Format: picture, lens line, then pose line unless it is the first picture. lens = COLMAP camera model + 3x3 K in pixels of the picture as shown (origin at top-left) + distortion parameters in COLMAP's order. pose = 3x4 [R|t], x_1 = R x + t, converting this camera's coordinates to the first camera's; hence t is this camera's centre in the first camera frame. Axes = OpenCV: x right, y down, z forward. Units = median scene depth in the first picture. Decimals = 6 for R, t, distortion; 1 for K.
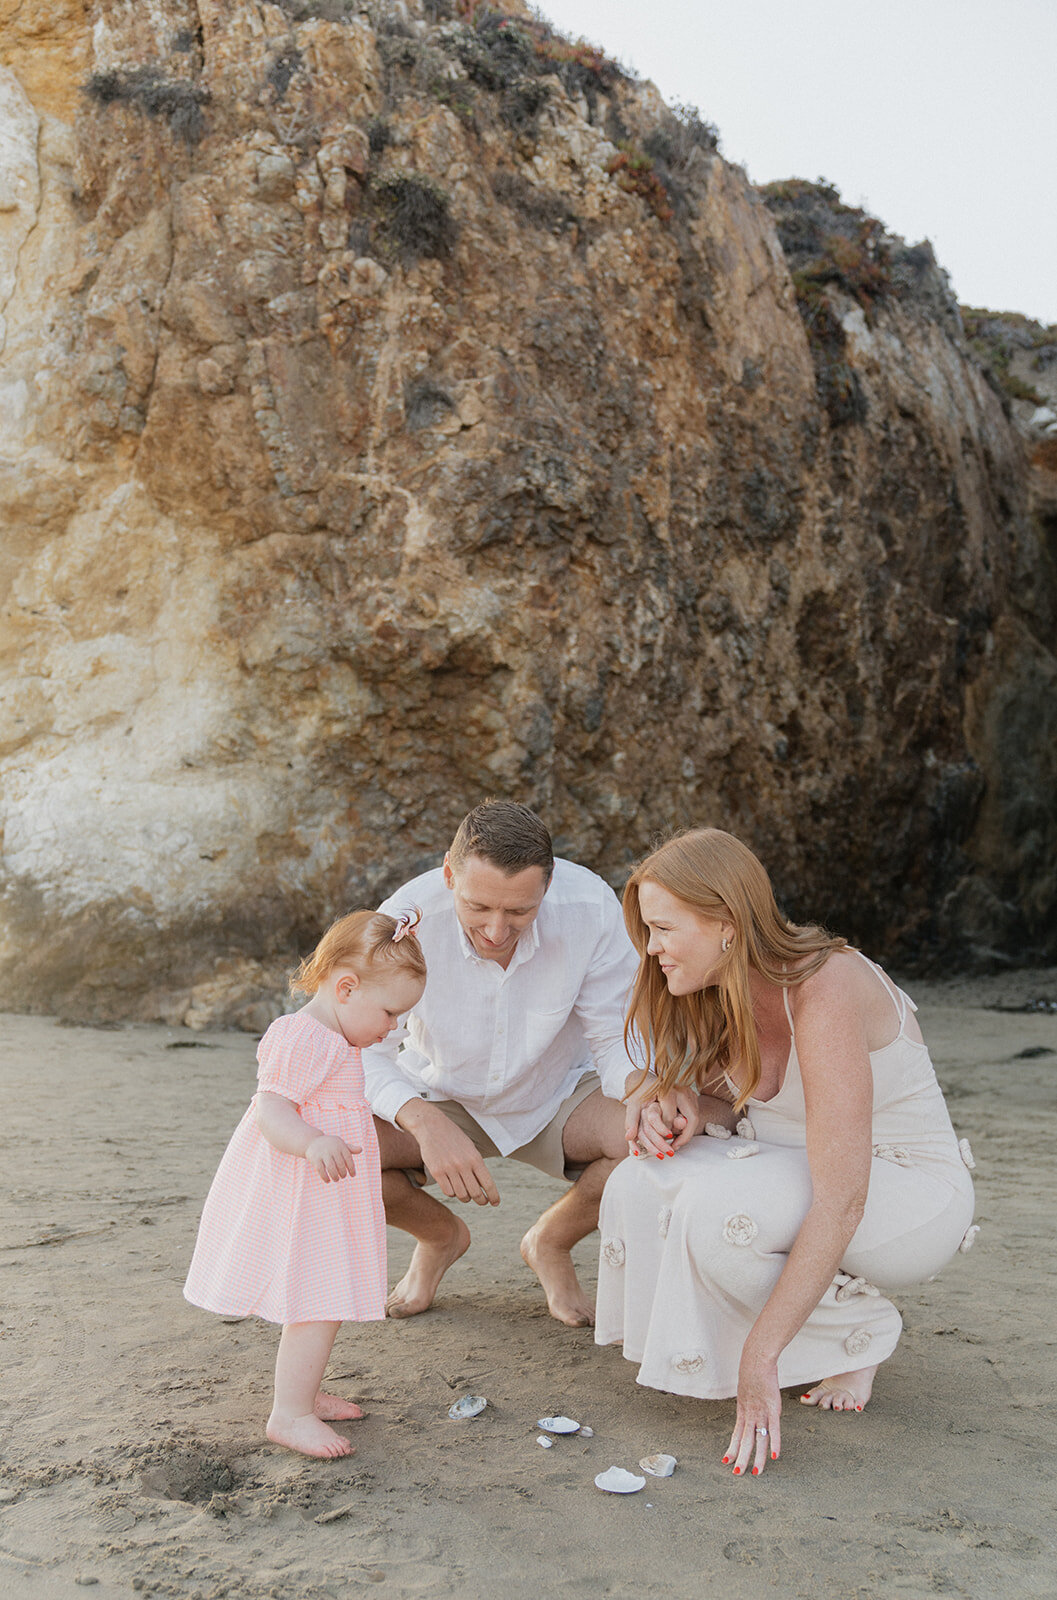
lens RADIAL K [[1190.4, 0, 528.7], [0, 1190.4, 808.1], [0, 0, 1]] dist [-0.000444, -0.008776]
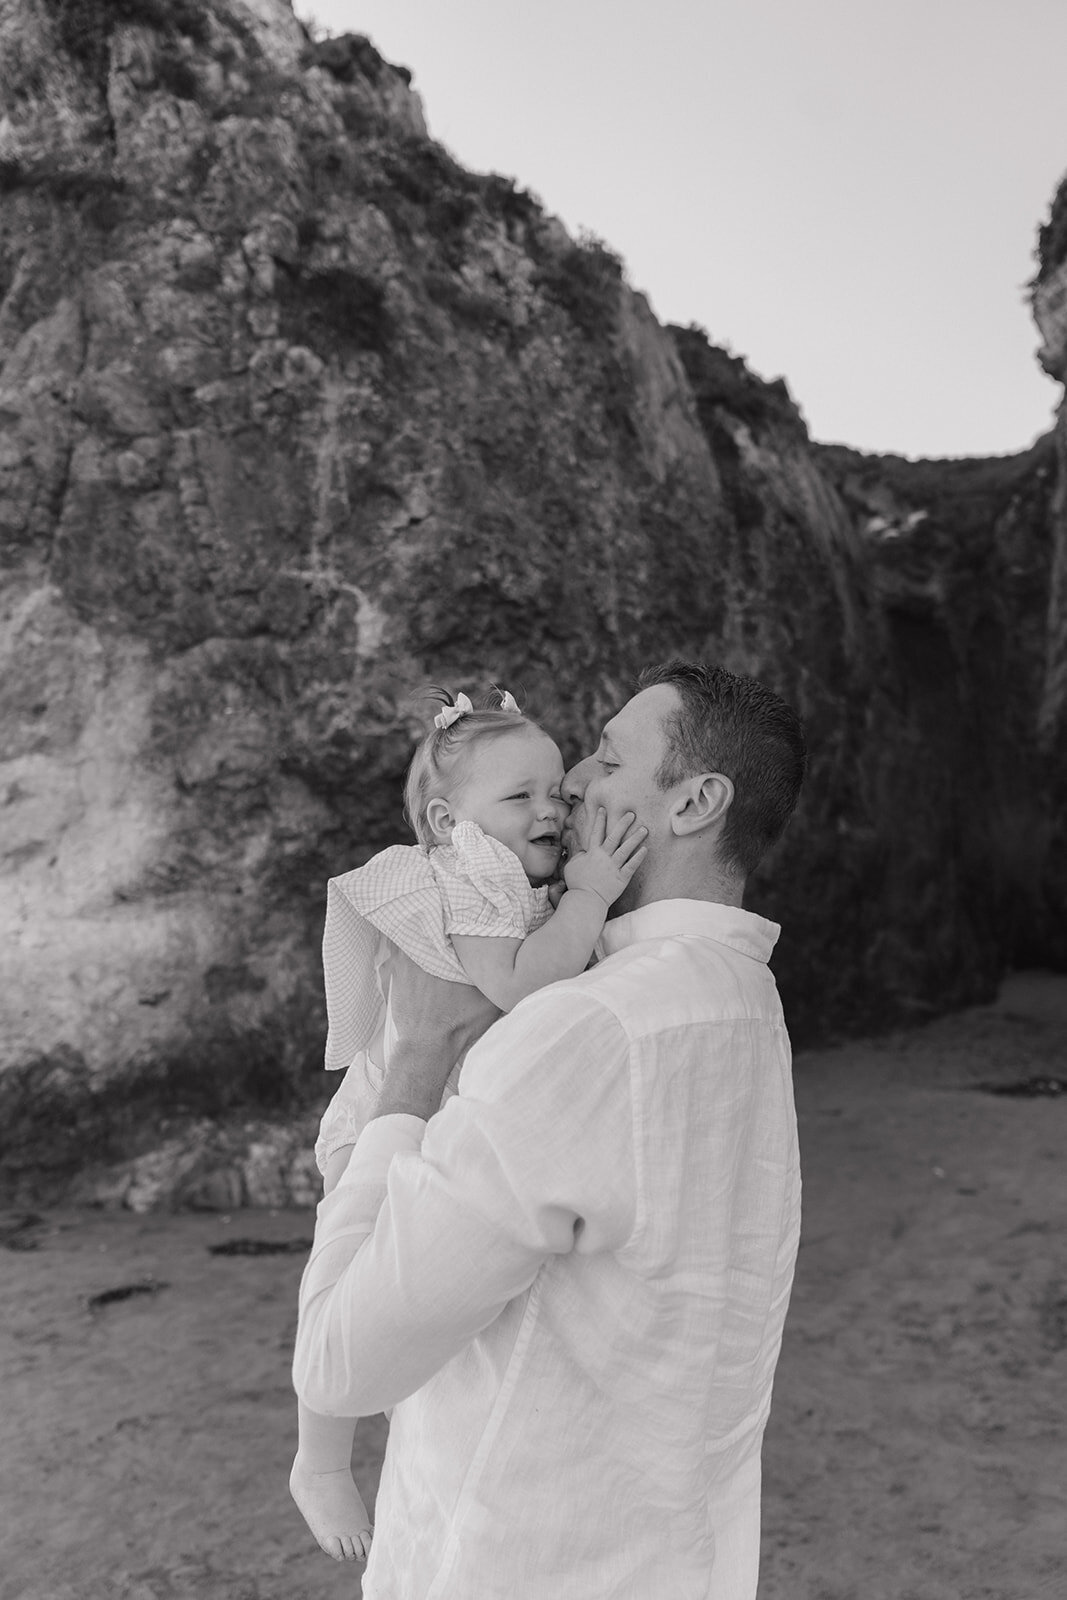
lens RADIAL K [[925.1, 0, 538.6], [0, 925.1, 792.5], [0, 0, 1]] dist [-0.017018, 0.006274]
pose [[0.991222, -0.054198, 0.120587, -0.054966], [0.061840, 0.996247, -0.060557, -0.053173], [-0.116852, 0.067483, 0.990854, 0.270602]]
